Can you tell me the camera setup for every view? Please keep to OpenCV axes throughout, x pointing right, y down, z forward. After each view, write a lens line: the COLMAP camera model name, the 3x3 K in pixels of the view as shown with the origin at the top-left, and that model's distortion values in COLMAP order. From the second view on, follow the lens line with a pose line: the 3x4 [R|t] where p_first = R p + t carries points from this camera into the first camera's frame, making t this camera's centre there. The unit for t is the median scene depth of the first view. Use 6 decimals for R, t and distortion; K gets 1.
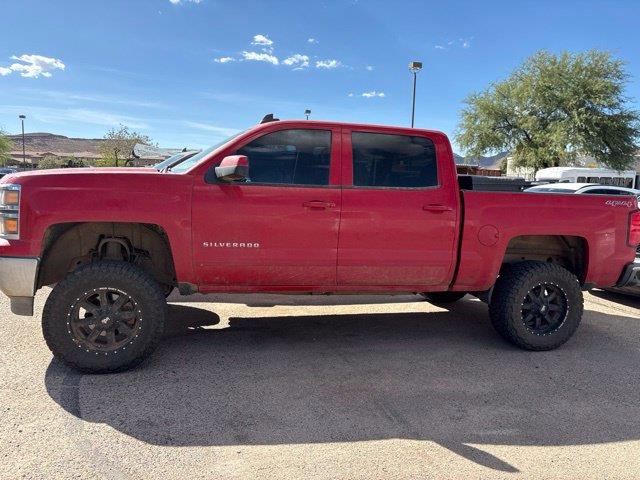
lens RADIAL K [[499.7, 0, 320.0], [0, 499.7, 240.0], [0, 0, 1]] dist [0.071965, -0.079145]
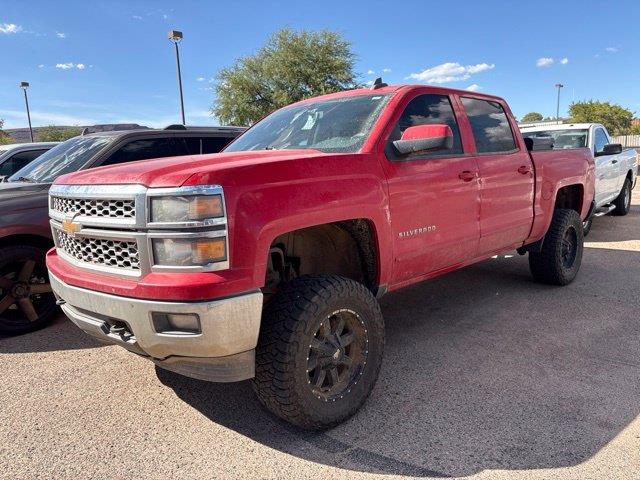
lens RADIAL K [[499.7, 0, 320.0], [0, 499.7, 240.0], [0, 0, 1]] dist [0.071965, -0.079145]
pose [[0.841292, -0.160958, 0.516062, -0.120566], [0.137660, 0.986961, 0.083413, -0.011046], [-0.522759, 0.000866, 0.852480, 0.056355]]
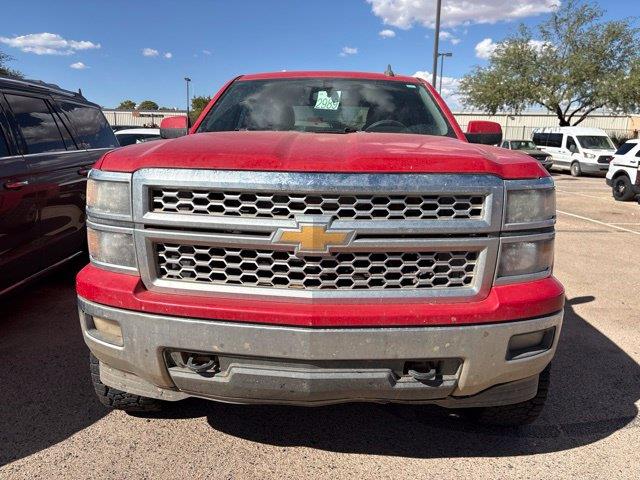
lens RADIAL K [[492.1, 0, 320.0], [0, 492.1, 240.0], [0, 0, 1]] dist [0.068941, -0.077179]
pose [[0.242995, -0.225025, 0.943566, -0.173905], [0.097855, 0.973445, 0.206950, -0.026207], [-0.965079, 0.042044, 0.258562, 0.161924]]
